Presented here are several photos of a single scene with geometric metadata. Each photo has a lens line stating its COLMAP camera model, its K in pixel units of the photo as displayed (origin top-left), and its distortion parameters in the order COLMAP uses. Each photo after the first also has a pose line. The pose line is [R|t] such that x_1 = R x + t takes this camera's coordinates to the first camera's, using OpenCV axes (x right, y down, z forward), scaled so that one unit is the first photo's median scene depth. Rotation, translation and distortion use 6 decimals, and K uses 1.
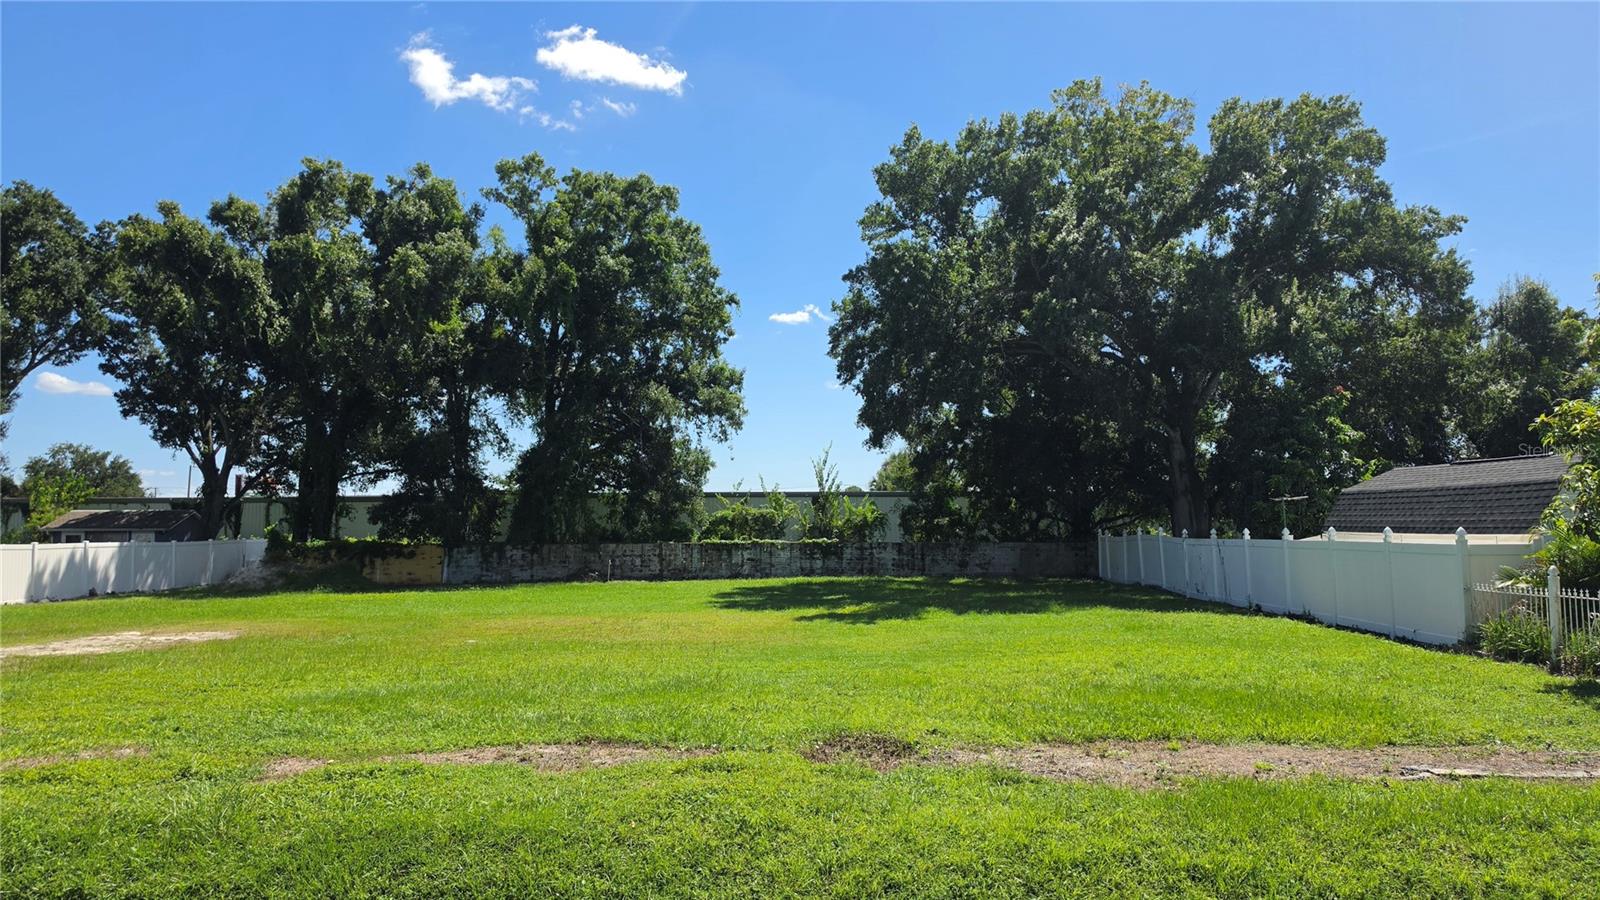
lens RADIAL K [[1108.4, 0, 795.6], [0, 1108.4, 451.7], [0, 0, 1]] dist [0.088976, -0.120115]
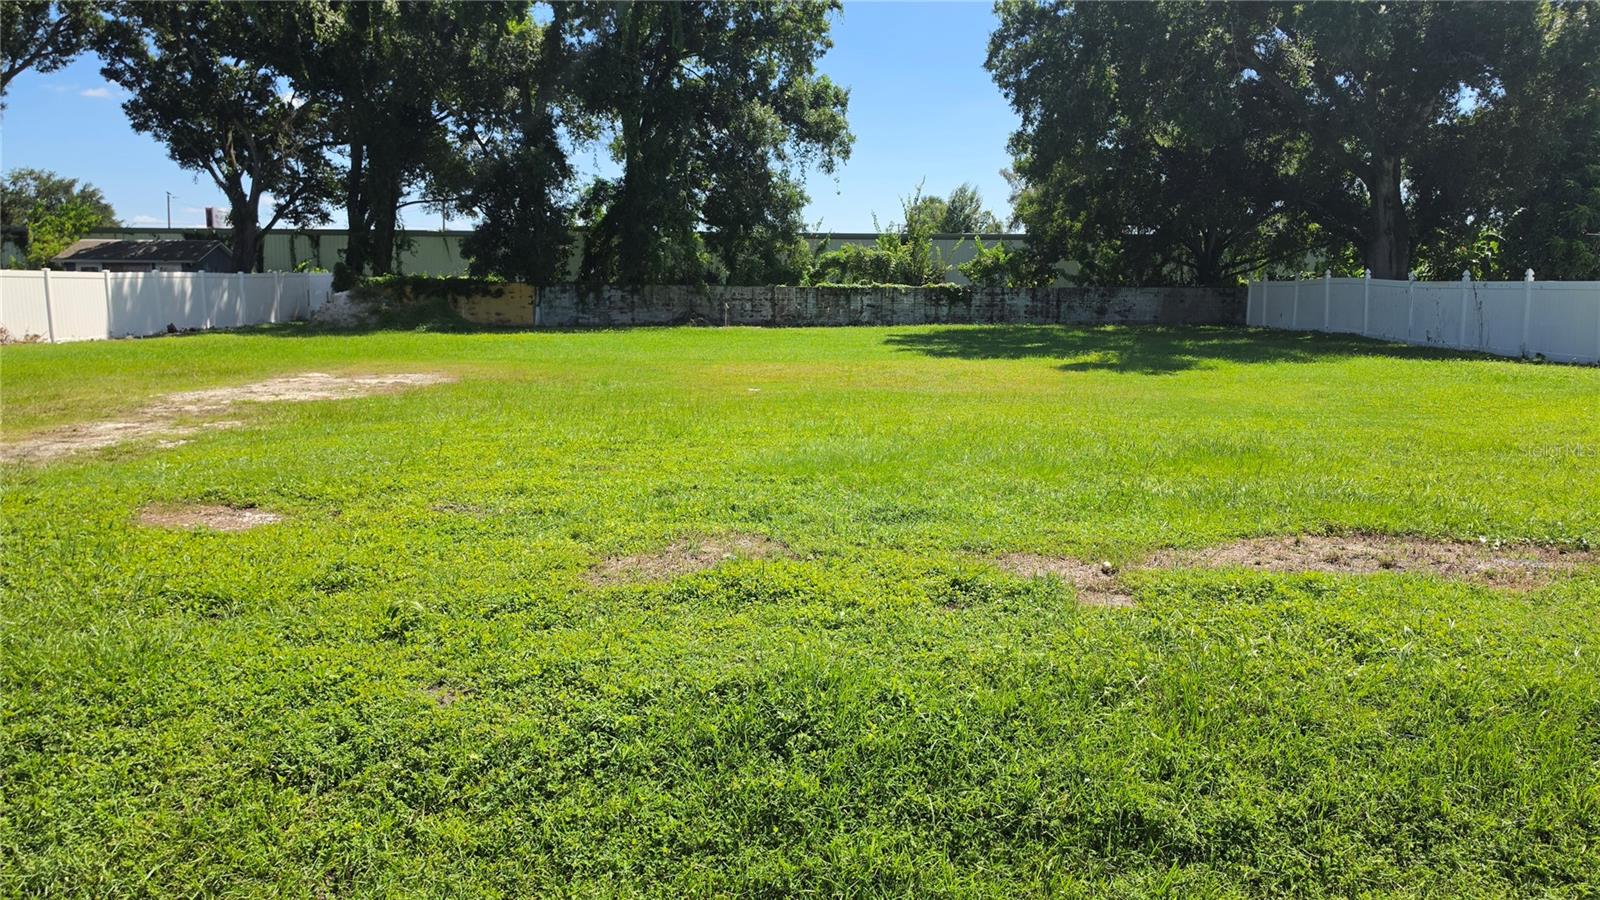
lens RADIAL K [[1108.4, 0, 804.2], [0, 1108.4, 447.6], [0, 0, 1]] dist [0.088976, -0.120115]
pose [[0.998986, 0.005415, 0.044693, -0.136913], [-0.015009, 0.976005, 0.217230, 0.013590], [-0.042444, -0.217681, 0.975097, 0.078157]]
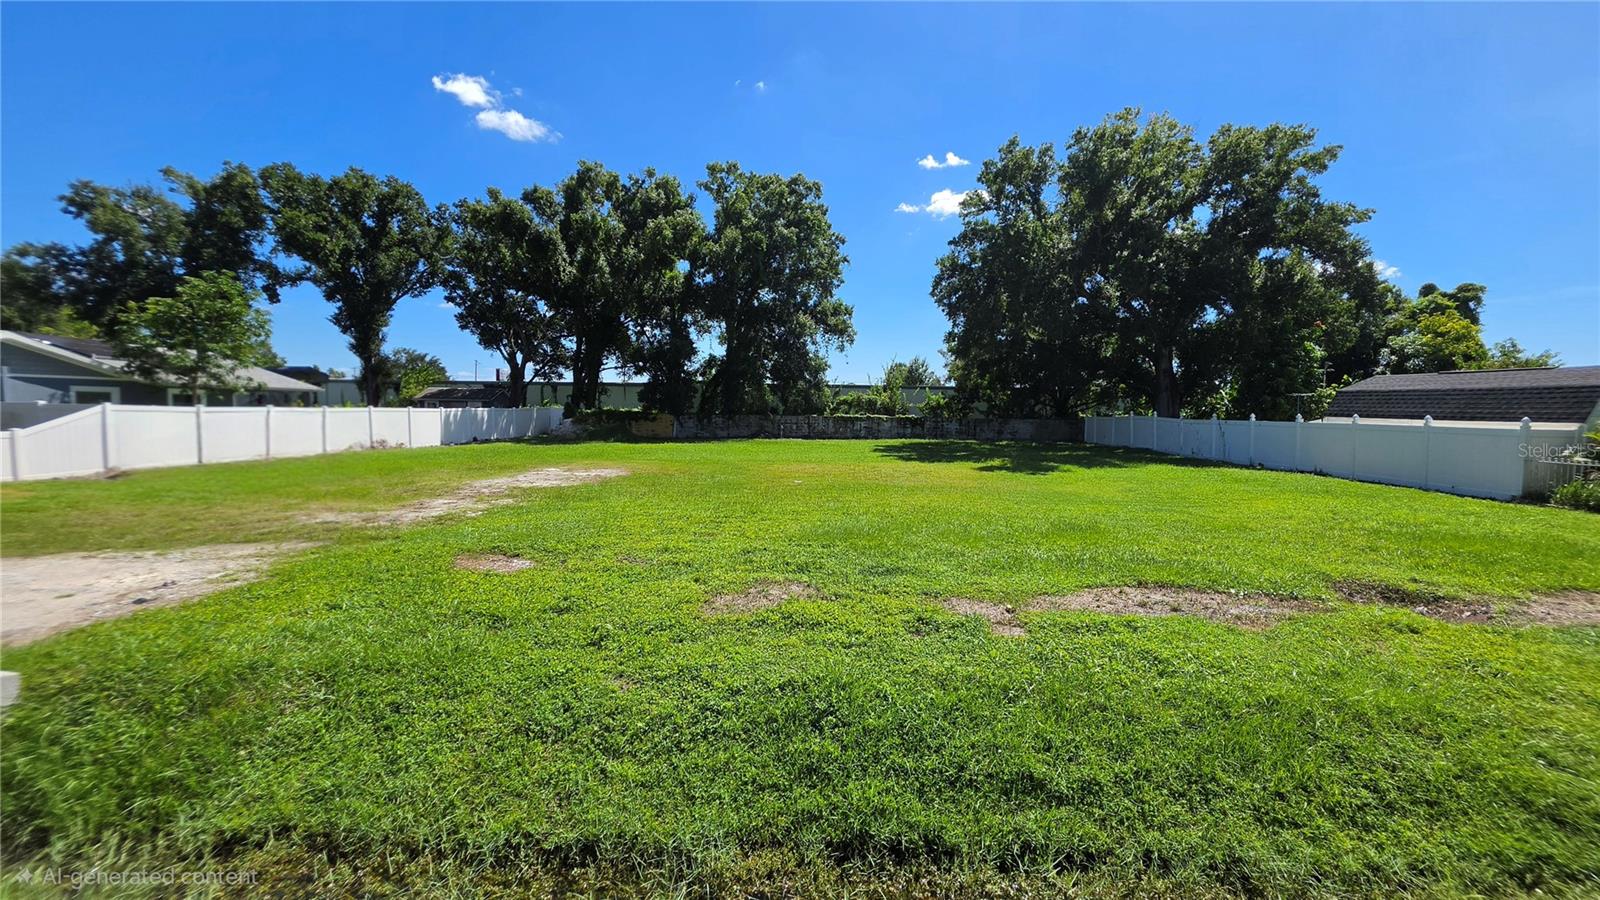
lens RADIAL K [[646.0, 0, 795.6], [0, 646.0, 450.3], [0, 0, 1]] dist [-0.003537, 0.001023]
pose [[0.999809, 0.019395, -0.002482, -0.138306], [-0.018880, 0.990603, 0.135460, 0.006811], [0.005086, -0.135387, 0.990780, 0.078247]]
